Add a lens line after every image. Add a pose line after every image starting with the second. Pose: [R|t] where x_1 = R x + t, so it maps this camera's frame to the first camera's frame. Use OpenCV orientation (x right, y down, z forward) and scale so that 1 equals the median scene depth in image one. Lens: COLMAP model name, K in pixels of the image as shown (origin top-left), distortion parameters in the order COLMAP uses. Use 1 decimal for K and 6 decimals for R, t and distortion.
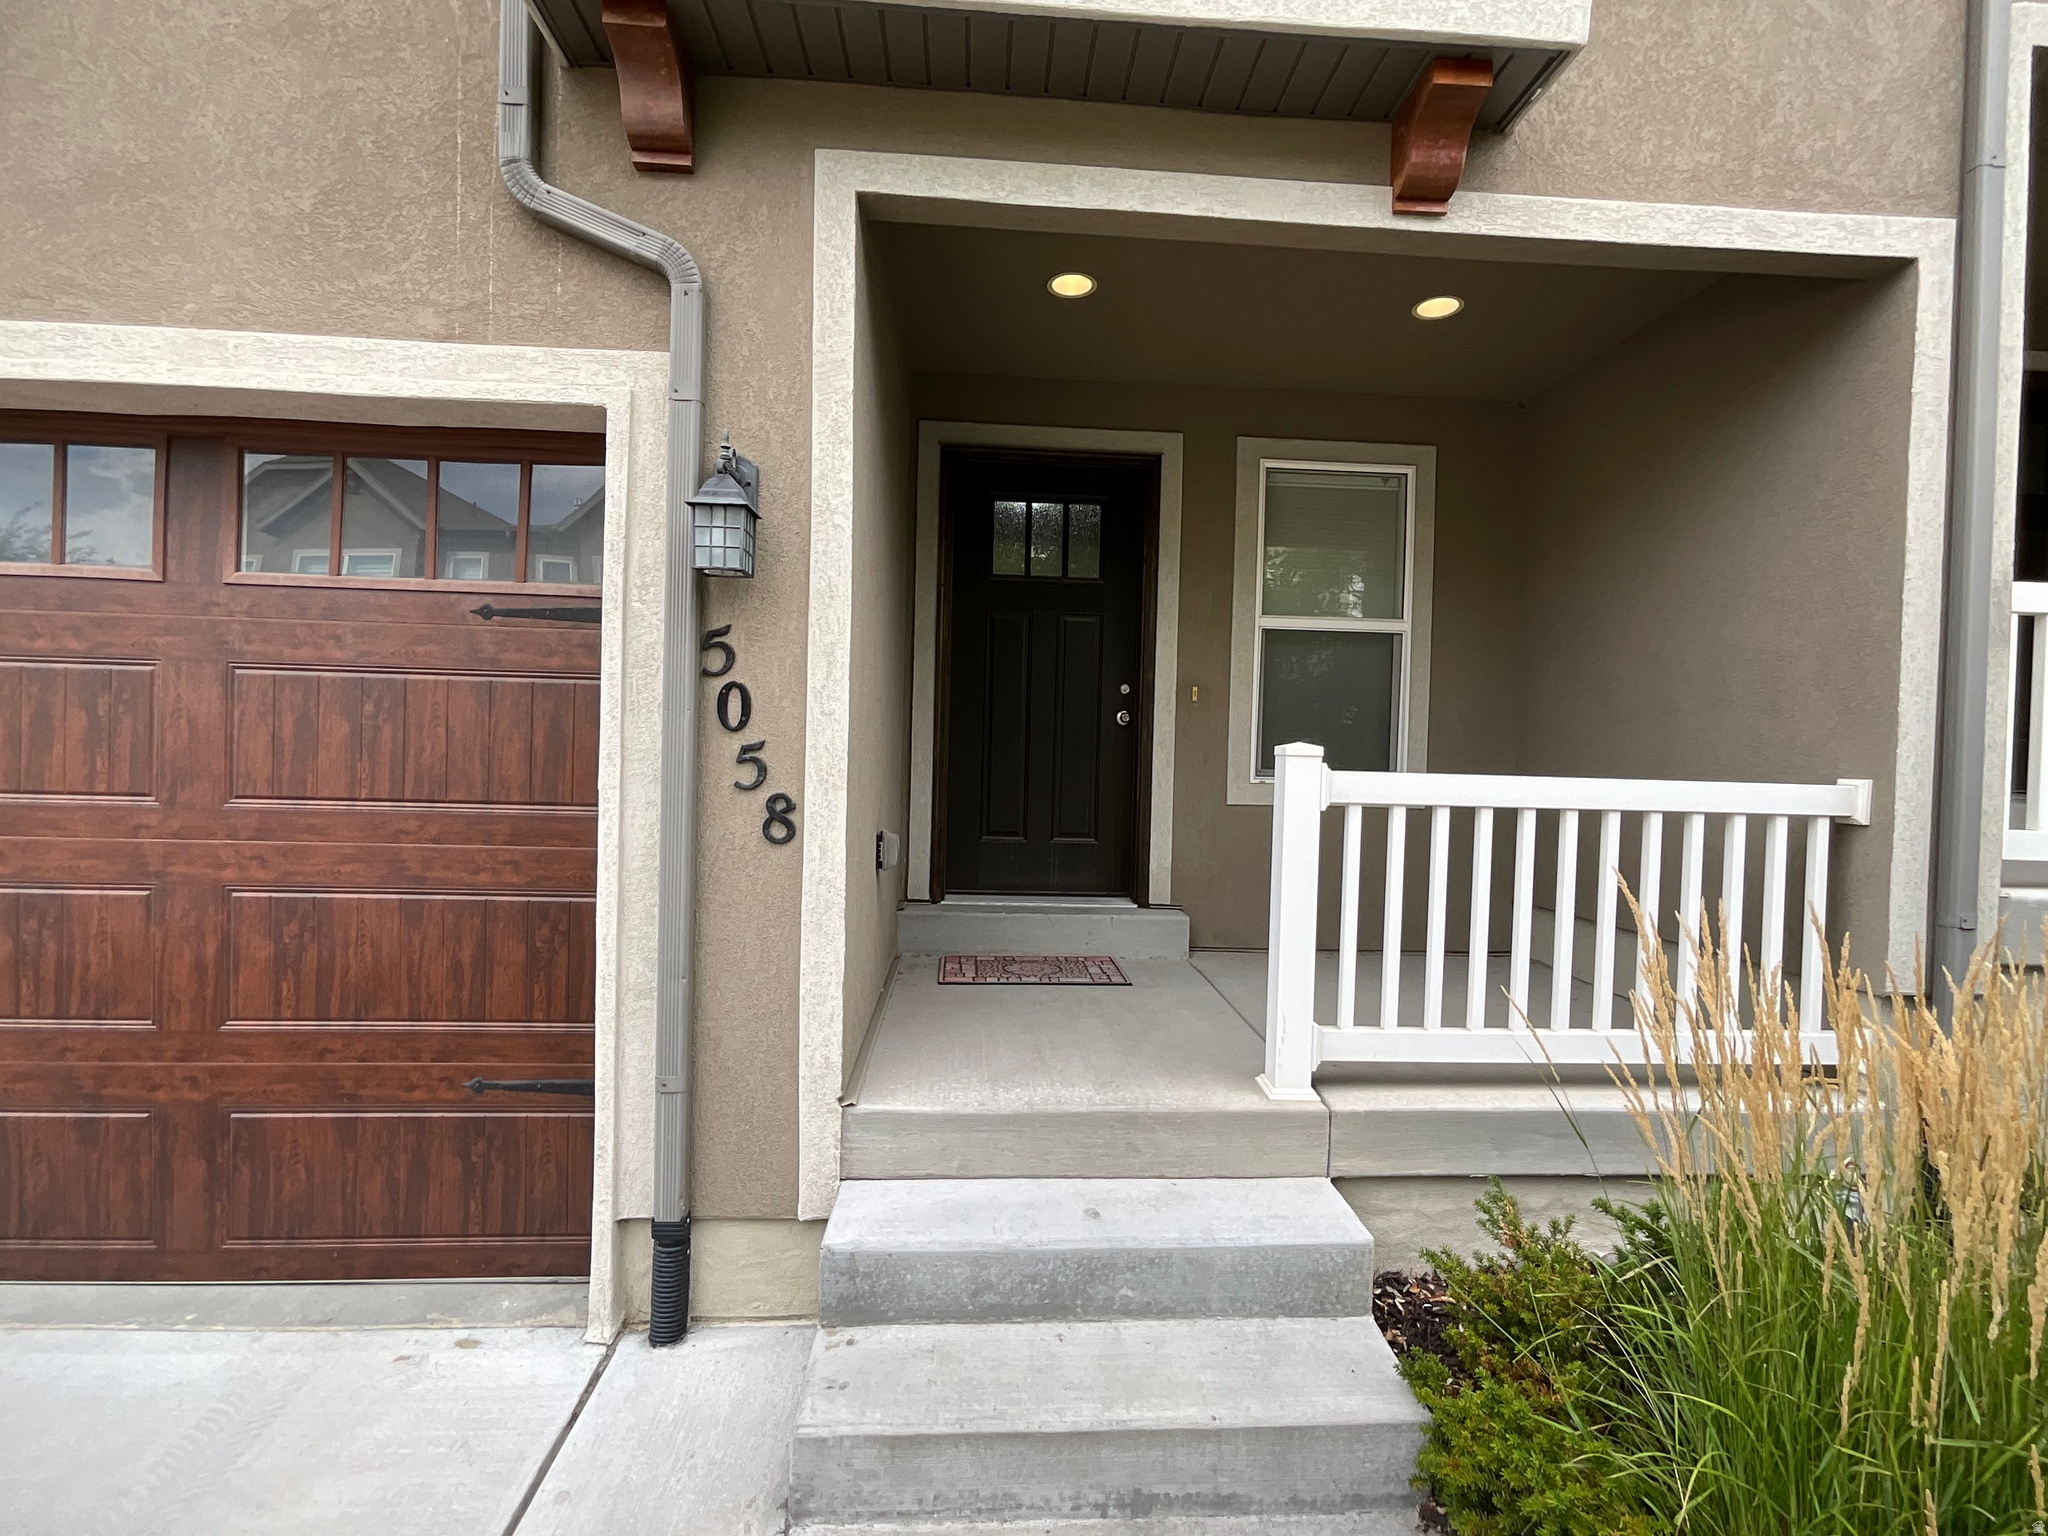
lens RADIAL K [[930.6, 0, 1033.4], [0, 930.6, 773.8], [0, 0, 1]] dist [-0.003234, 0.002081]
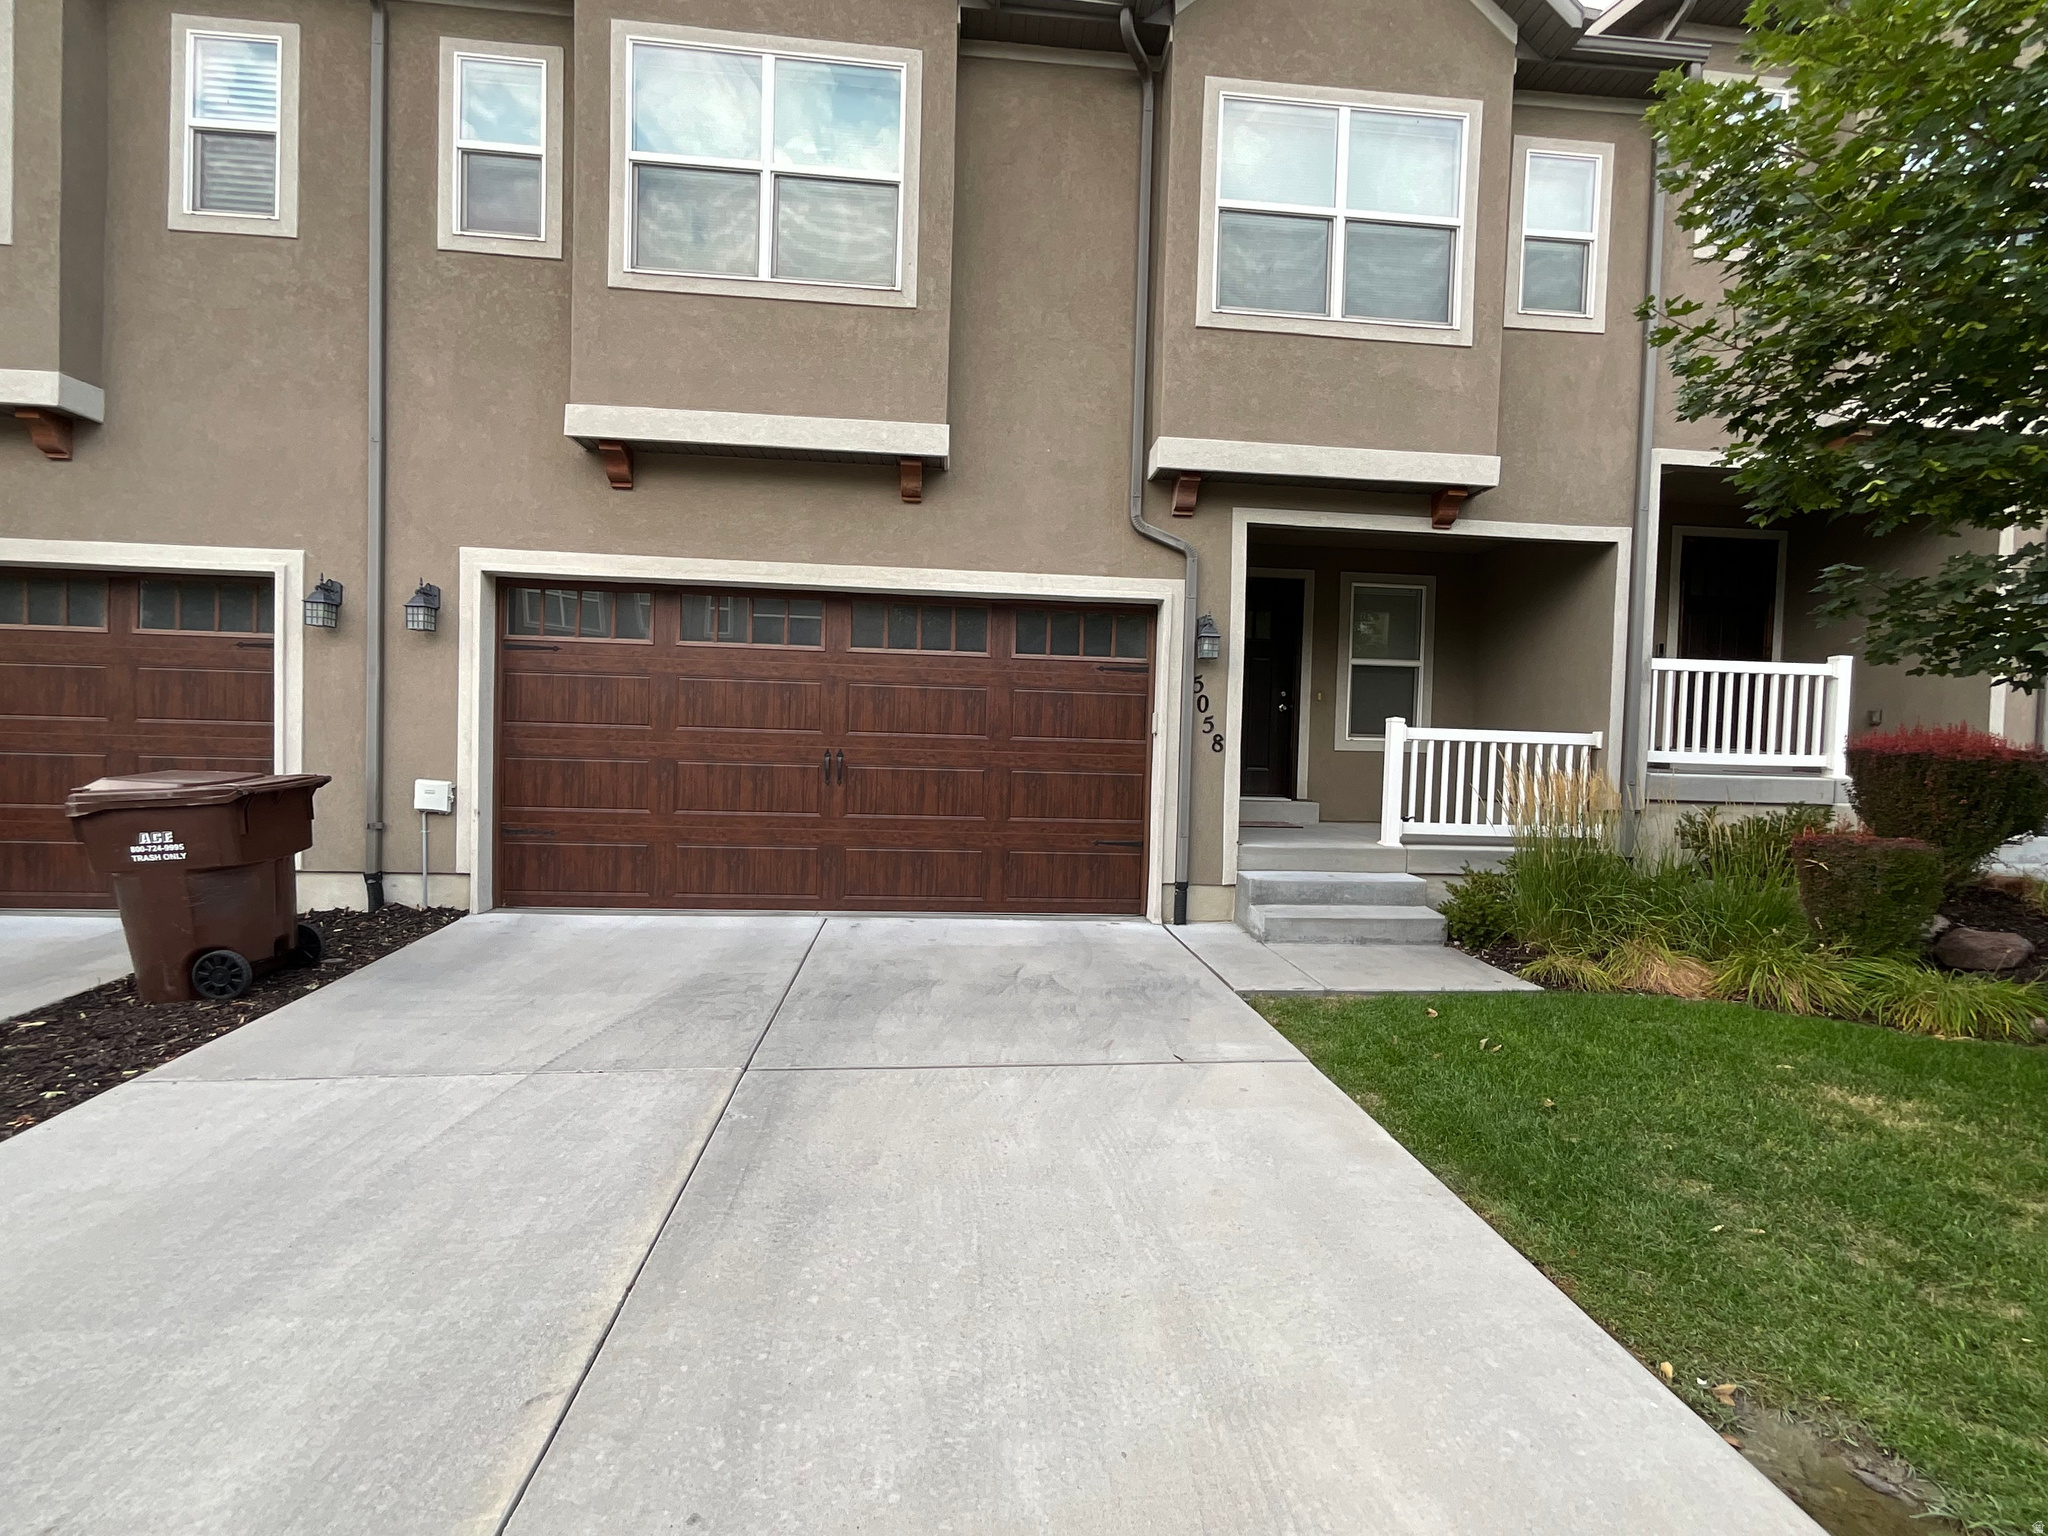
lens RADIAL K [[930.6, 0, 1027.3], [0, 930.6, 776.4], [0, 0, 1]] dist [-0.003234, 0.002081]
pose [[0.999544, 0.000804, 0.030182, -0.901593], [-0.001202, 0.999913, 0.013169, 0.108694], [-0.030169, -0.013200, 0.999458, -1.746426]]
